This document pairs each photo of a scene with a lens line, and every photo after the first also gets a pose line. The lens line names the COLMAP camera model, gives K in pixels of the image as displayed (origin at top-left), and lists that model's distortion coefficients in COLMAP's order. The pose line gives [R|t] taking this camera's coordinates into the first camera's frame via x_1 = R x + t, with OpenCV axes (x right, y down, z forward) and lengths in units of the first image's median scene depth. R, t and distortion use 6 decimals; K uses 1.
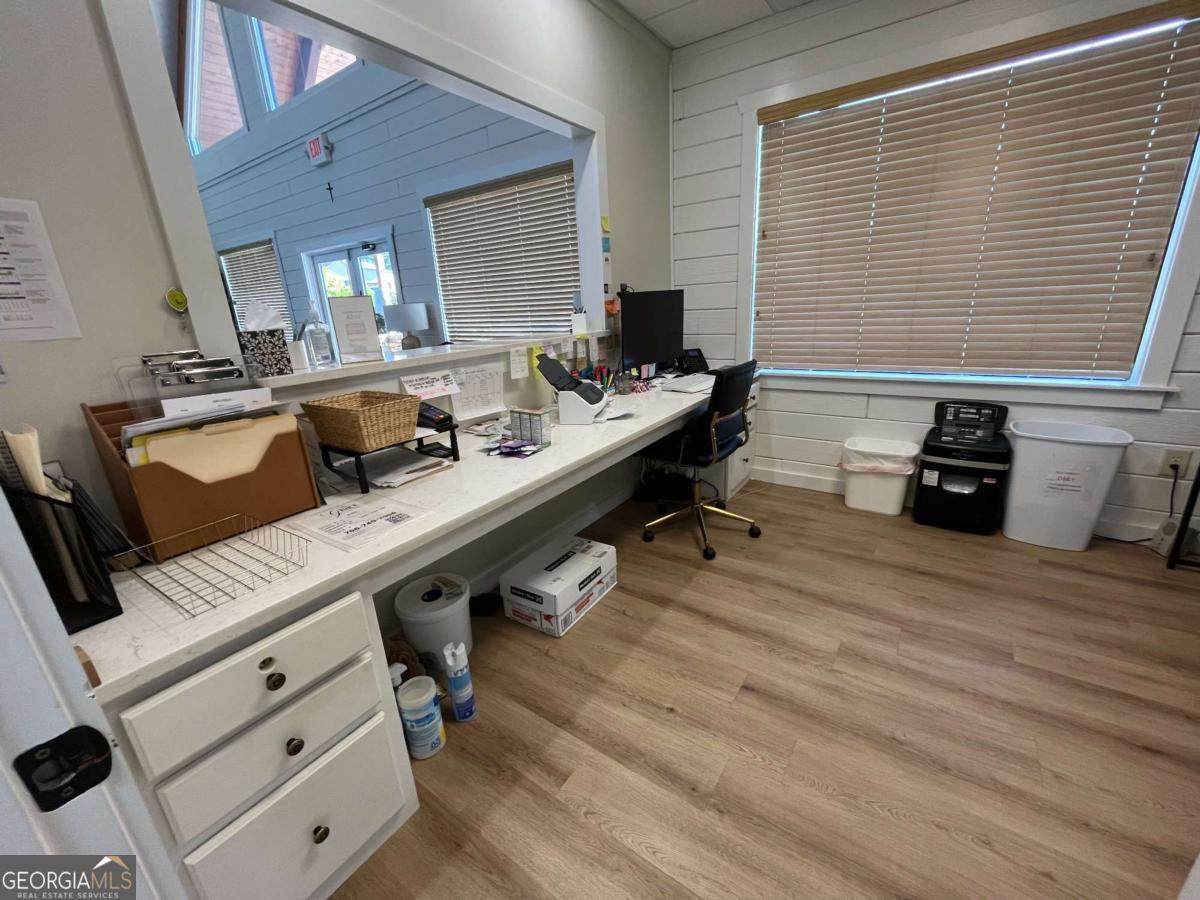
lens RADIAL K [[479.1, 0, 598.3], [0, 479.1, 452.0], [0, 0, 1]] dist [0.003374, 0.000658]
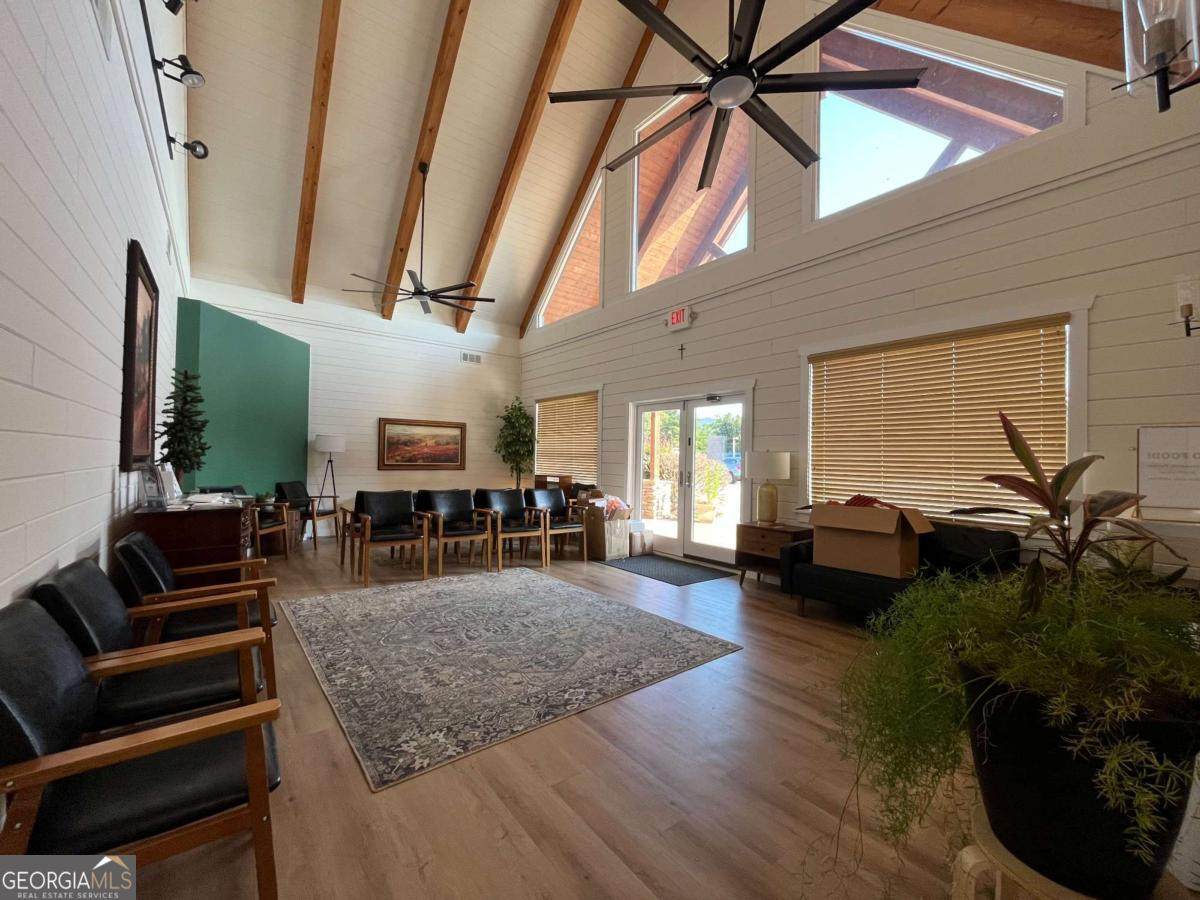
lens RADIAL K [[479.1, 0, 604.0], [0, 479.1, 450.3], [0, 0, 1]] dist [0.003374, 0.000658]
pose [[0.958044, 0.060718, -0.280115, -0.408723], [-0.145190, 0.945445, -0.291640, 0.015266], [0.247126, 0.320074, 0.914594, 0.028117]]
